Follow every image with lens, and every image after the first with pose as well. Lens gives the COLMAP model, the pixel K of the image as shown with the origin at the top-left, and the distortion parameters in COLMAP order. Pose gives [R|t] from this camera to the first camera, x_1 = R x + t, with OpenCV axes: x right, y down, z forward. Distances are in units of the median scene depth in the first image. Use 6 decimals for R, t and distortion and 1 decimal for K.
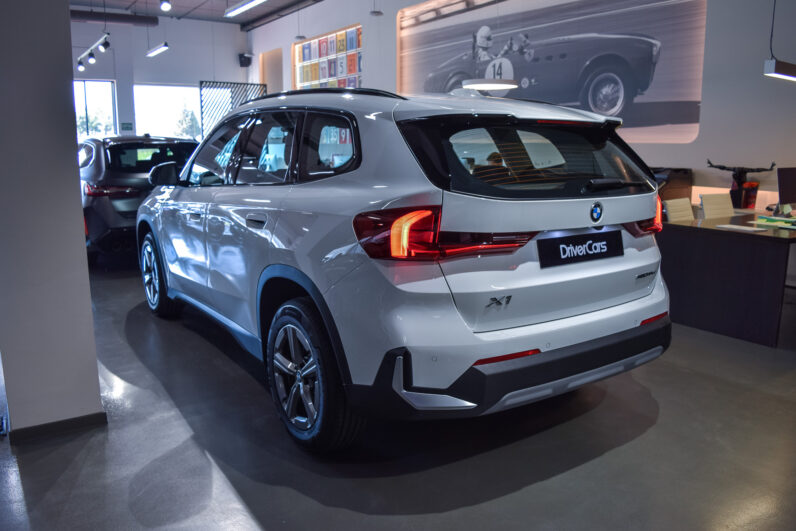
lens RADIAL K [[619.4, 0, 394.3], [0, 619.4, 260.4], [0, 0, 1]] dist [-0.092213, 0.014183]
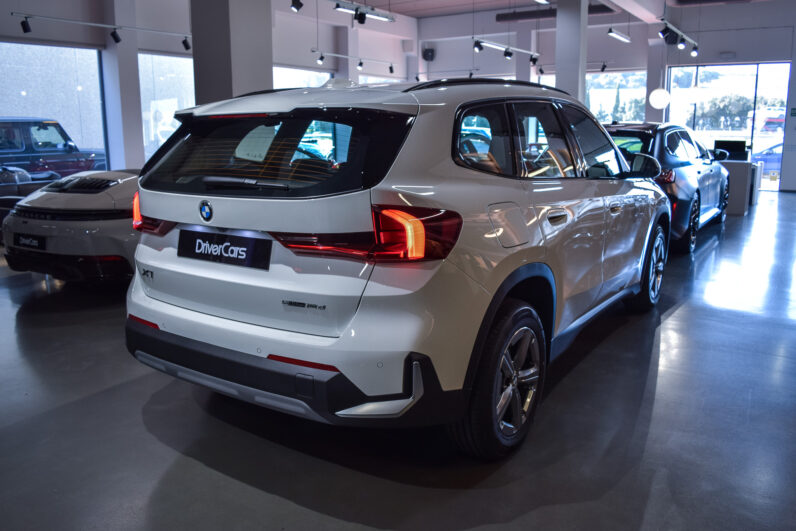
lens RADIAL K [[619.4, 0, 394.6], [0, 619.4, 266.5], [0, 0, 1]] dist [-0.092213, 0.014183]
pose [[0.404047, 0.182780, -0.896291, 1.287699], [-0.170312, 0.977732, 0.122612, -0.156911], [0.898744, 0.103108, 0.426179, 0.843685]]
